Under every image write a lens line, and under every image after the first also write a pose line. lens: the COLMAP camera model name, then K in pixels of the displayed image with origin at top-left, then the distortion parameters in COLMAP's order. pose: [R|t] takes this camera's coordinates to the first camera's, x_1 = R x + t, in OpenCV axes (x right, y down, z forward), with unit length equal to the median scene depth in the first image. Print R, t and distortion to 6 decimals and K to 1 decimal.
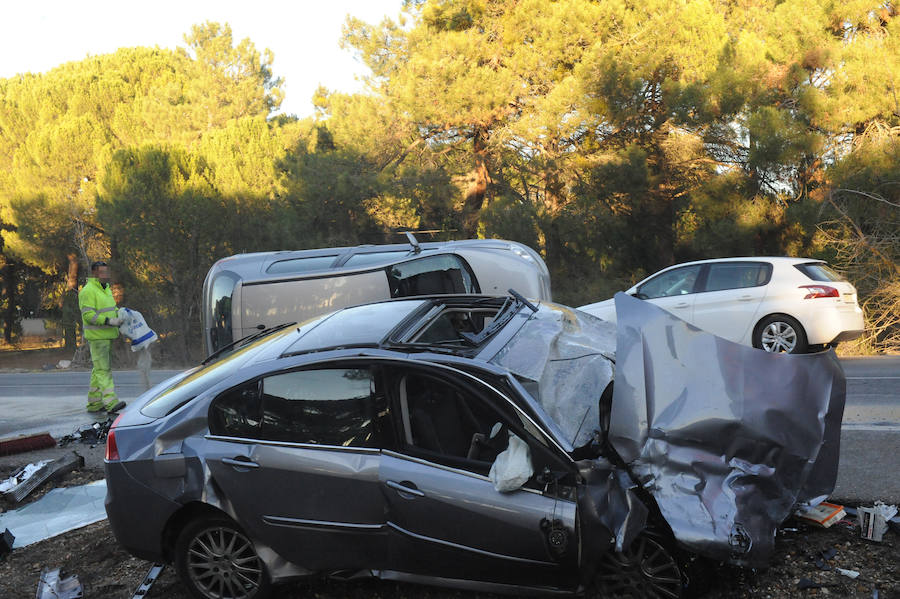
lens RADIAL K [[1197.0, 0, 450.0], [0, 1197.0, 299.5], [0, 0, 1]] dist [0.112123, 0.062952]
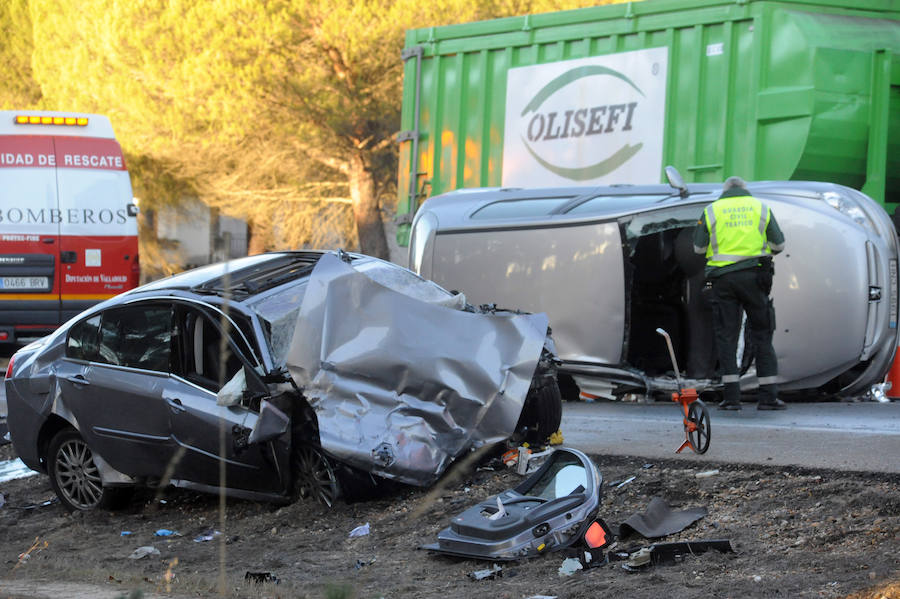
lens RADIAL K [[4234.3, 0, 450.0], [0, 4234.3, 299.5], [0, 0, 1]] dist [1.579254, 3.401588]
pose [[0.887242, 0.056023, -0.457890, 1.003878], [-0.053568, 0.998395, 0.018357, -0.019922], [0.458184, 0.008241, 0.888819, -1.248333]]
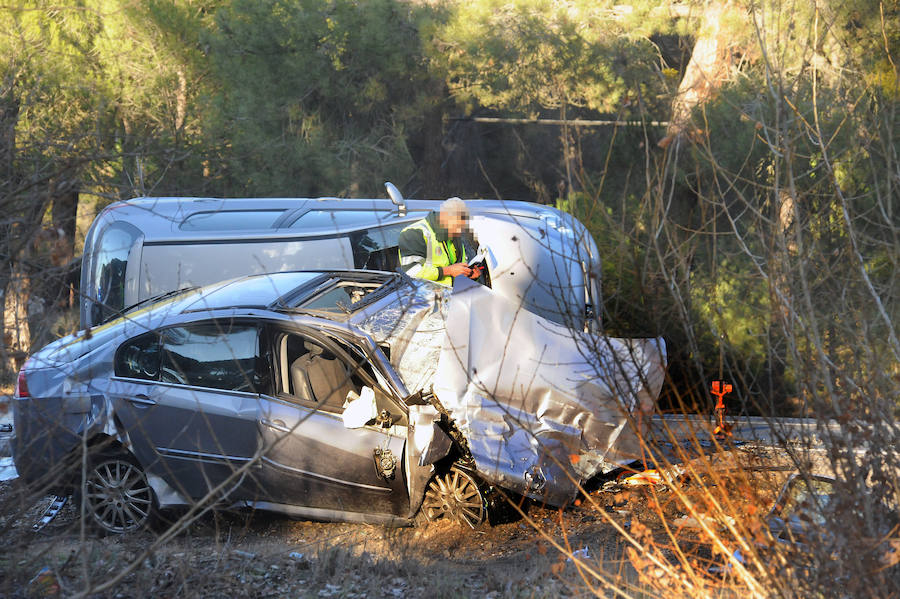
lens RADIAL K [[4234.3, 0, 450.0], [0, 4234.3, 299.5], [0, 0, 1]] dist [1.579254, 3.401588]
pose [[0.993479, 0.068393, -0.091228, 0.235967], [-0.068876, 0.997623, -0.002154, 0.013203], [0.090864, 0.008423, 0.995828, -1.475631]]
